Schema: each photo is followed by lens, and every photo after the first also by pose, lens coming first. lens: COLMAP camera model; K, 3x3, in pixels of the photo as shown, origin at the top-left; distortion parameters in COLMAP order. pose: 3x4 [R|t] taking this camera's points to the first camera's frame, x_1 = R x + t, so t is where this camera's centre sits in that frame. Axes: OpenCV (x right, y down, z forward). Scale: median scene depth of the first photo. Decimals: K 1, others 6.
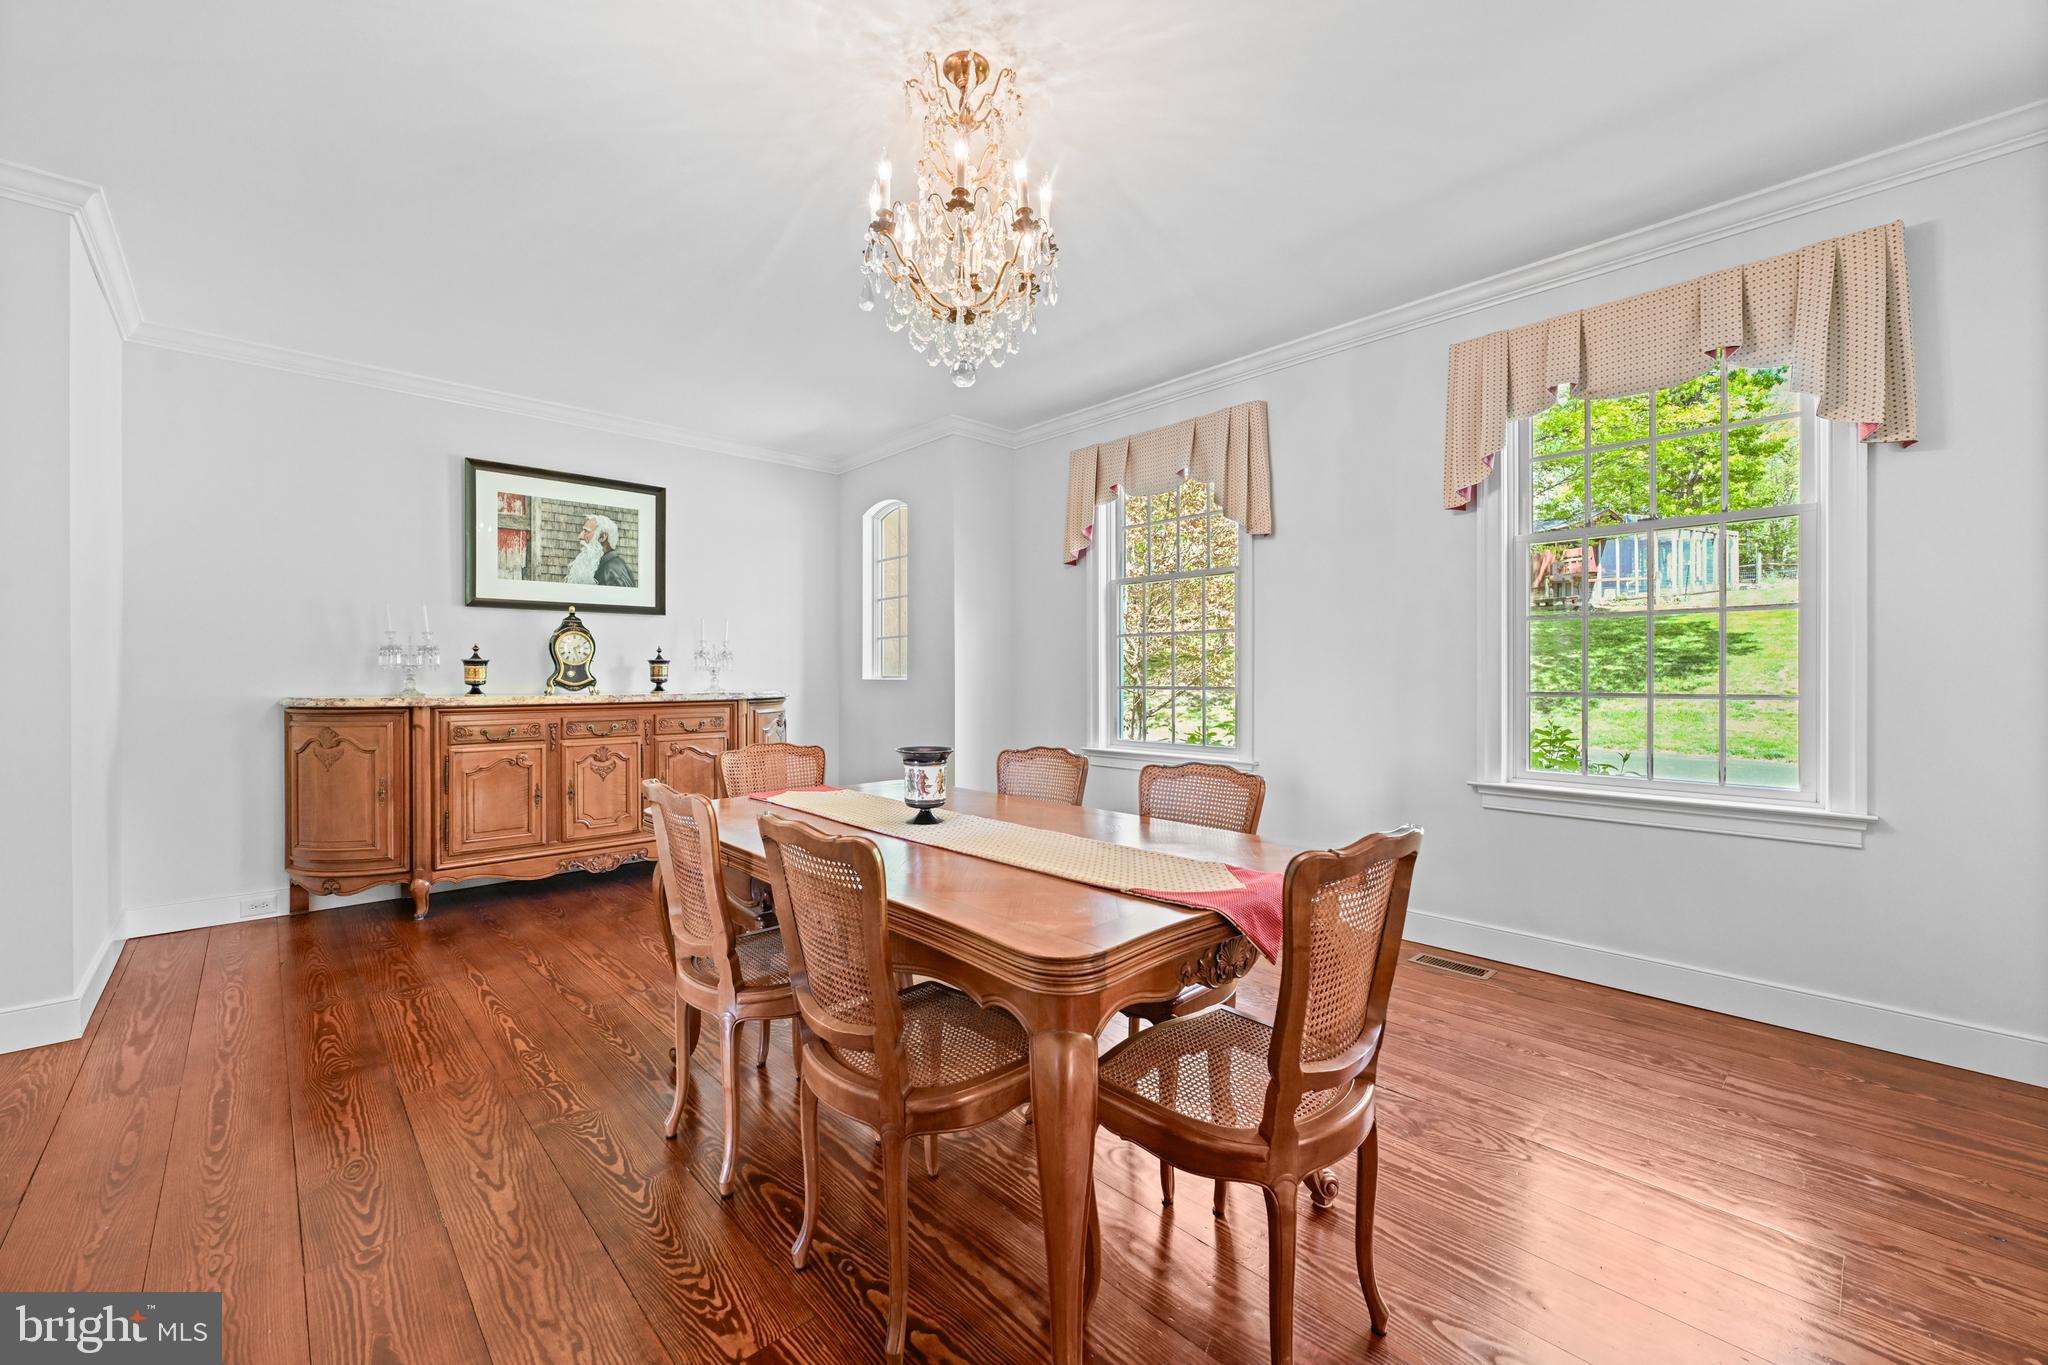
lens RADIAL K [[816.5, 0, 1016.2], [0, 816.5, 675.5], [0, 0, 1]] dist [0.000413, 0.000074]
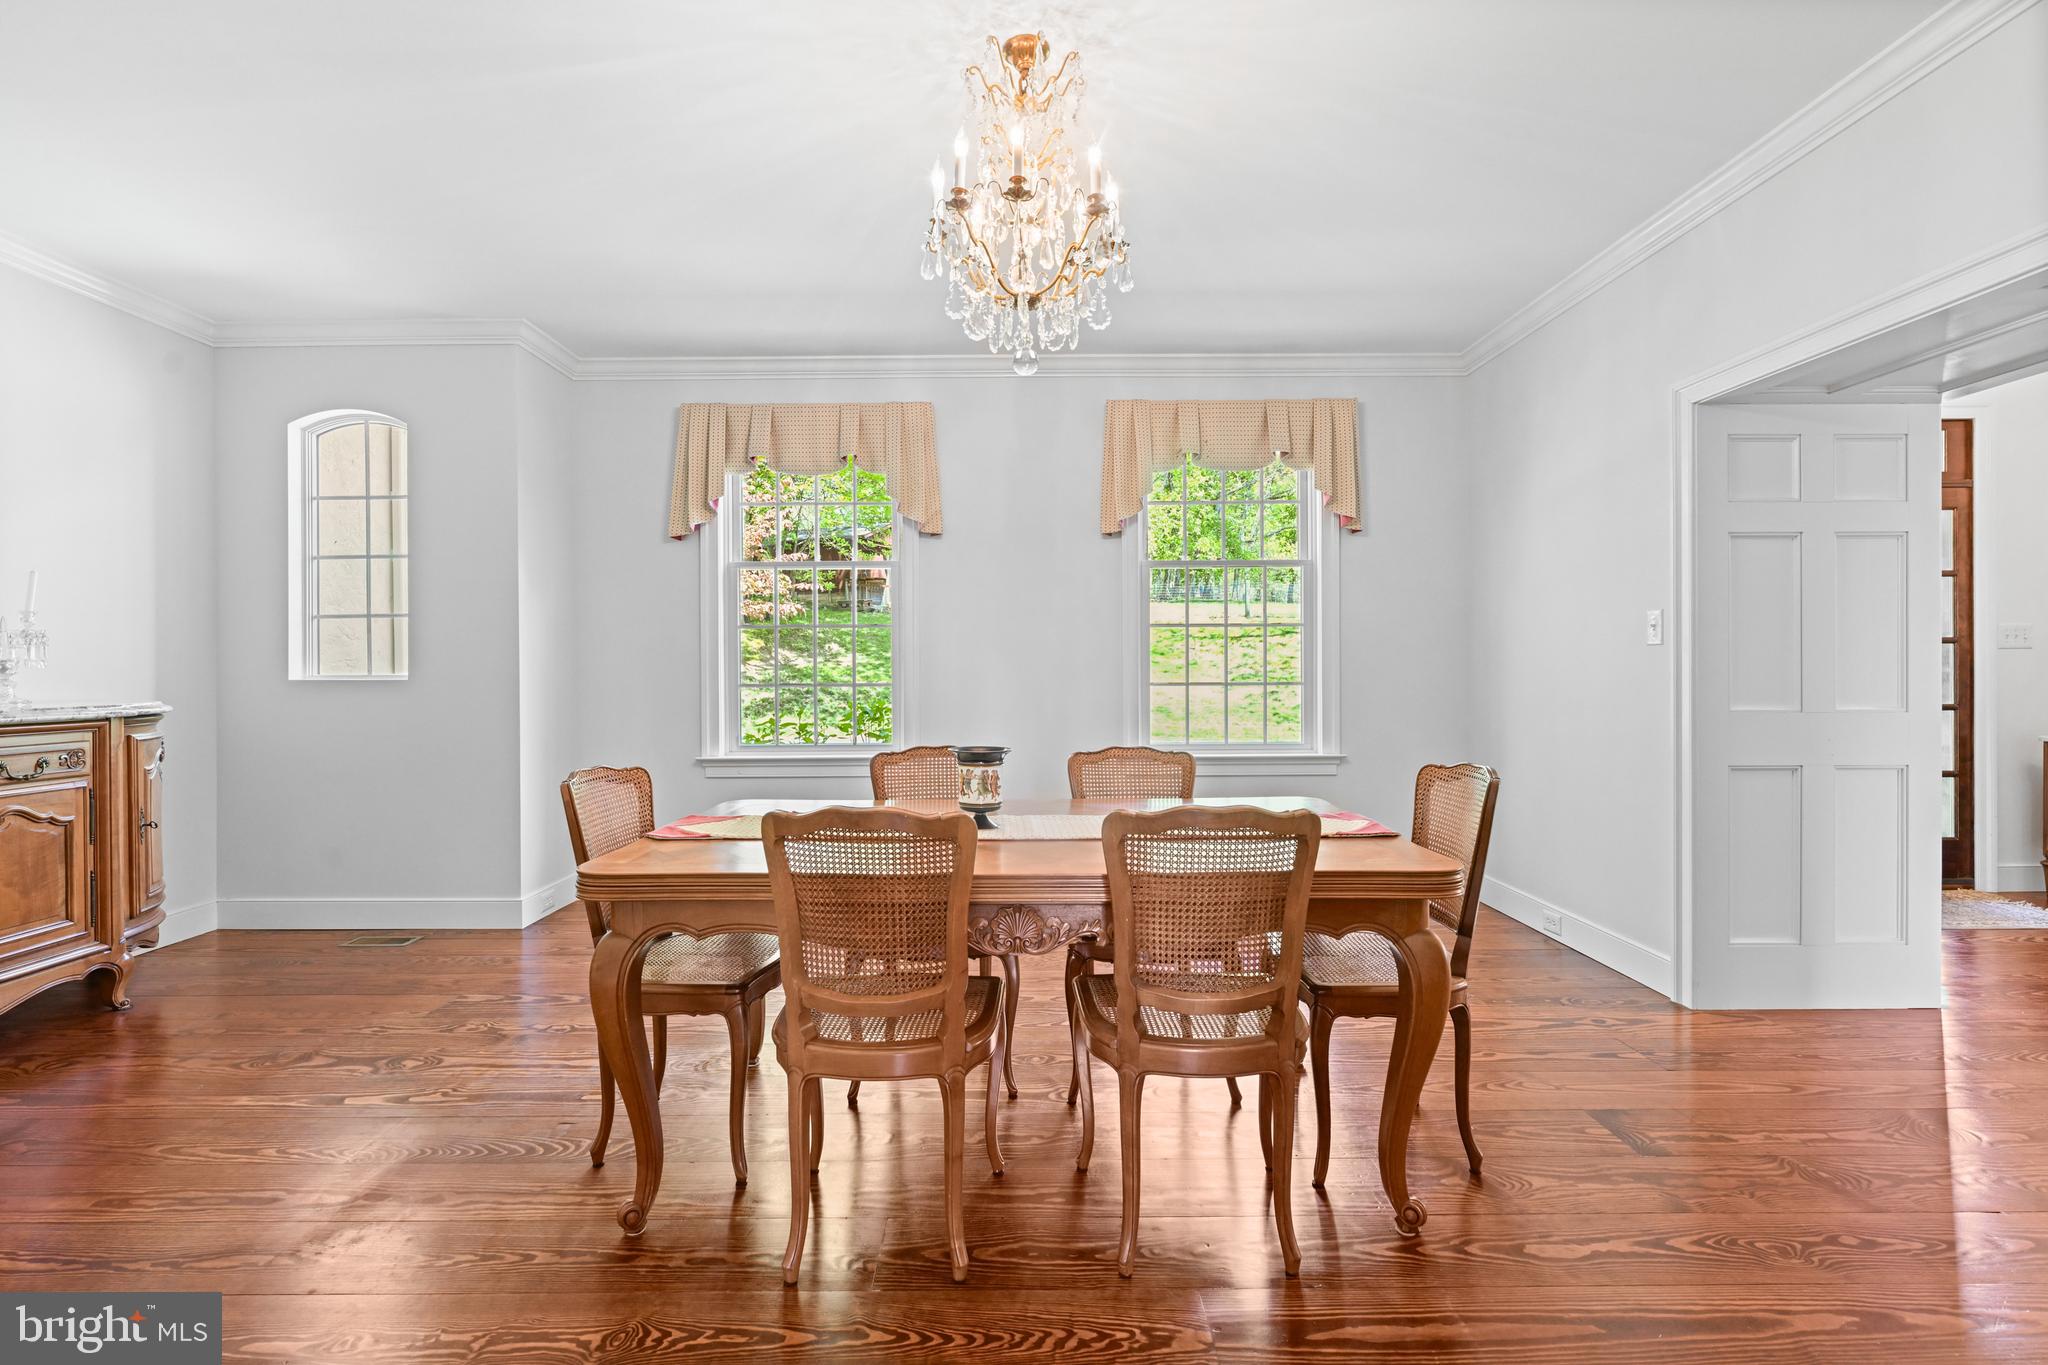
lens RADIAL K [[906.9, 0, 1019.7], [0, 906.9, 683.6], [0, 0, 1]] dist [-0.000729, -0.000103]
pose [[0.683171, -0.013628, 0.730131, -0.543876], [0.004016, 0.999881, 0.014905, -0.001524], [-0.730247, -0.007251, 0.683144, 0.164161]]
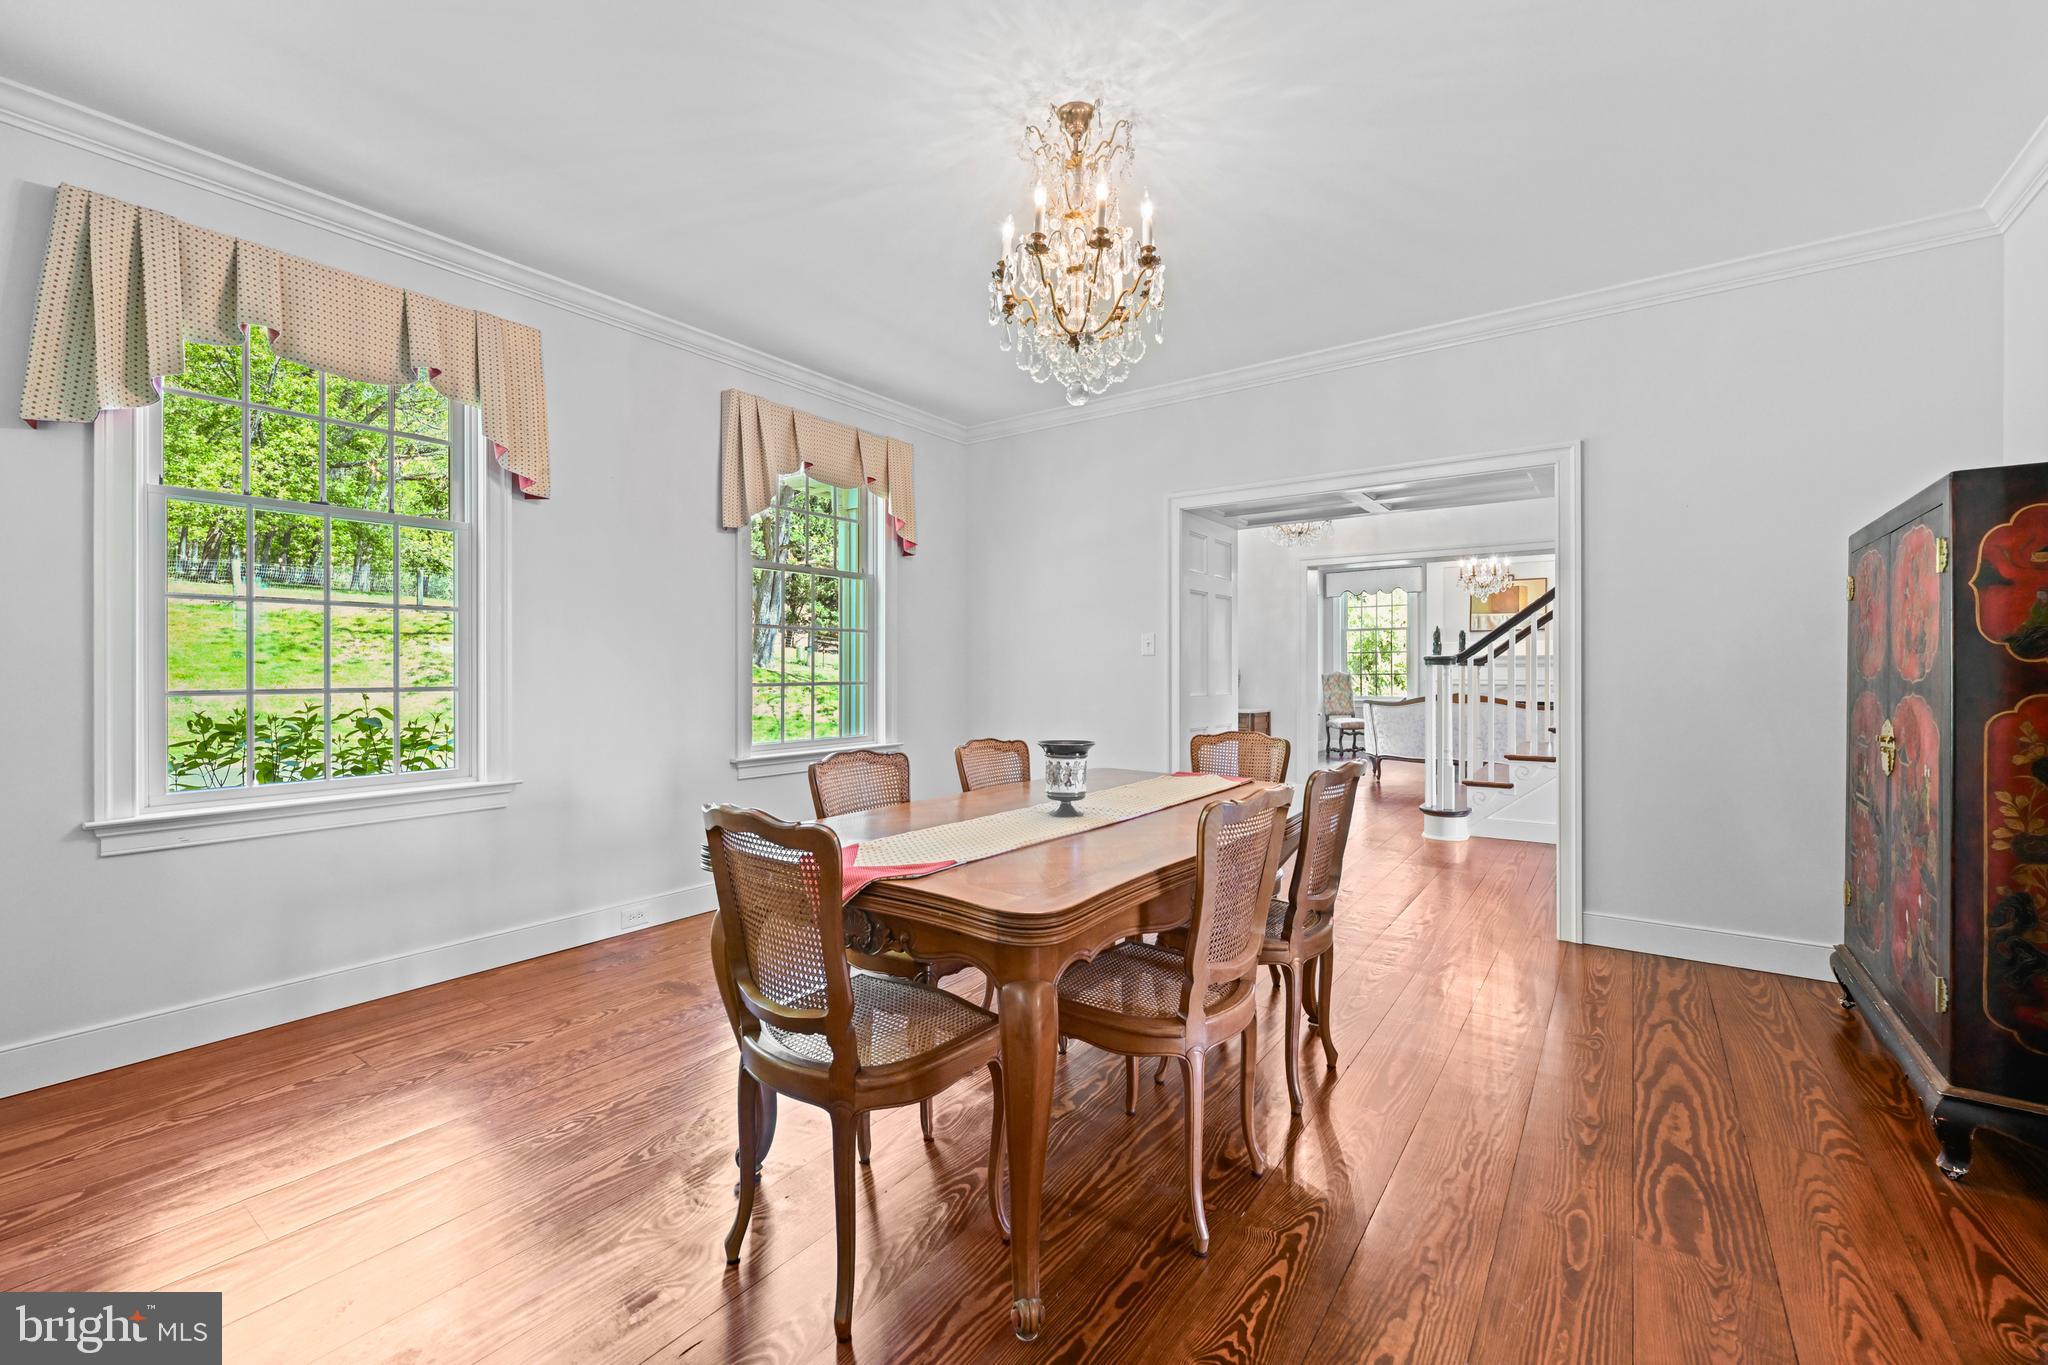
lens RADIAL K [[849.7, 0, 1021.2], [0, 849.7, 674.0], [0, 0, 1]] dist [-0.001659, -0.000084]
pose [[-0.194413, -0.004380, 0.980910, -0.730524], [-0.000757, 0.999990, 0.004315, -0.001218], [-0.980919, 0.000097, -0.194415, 0.814784]]
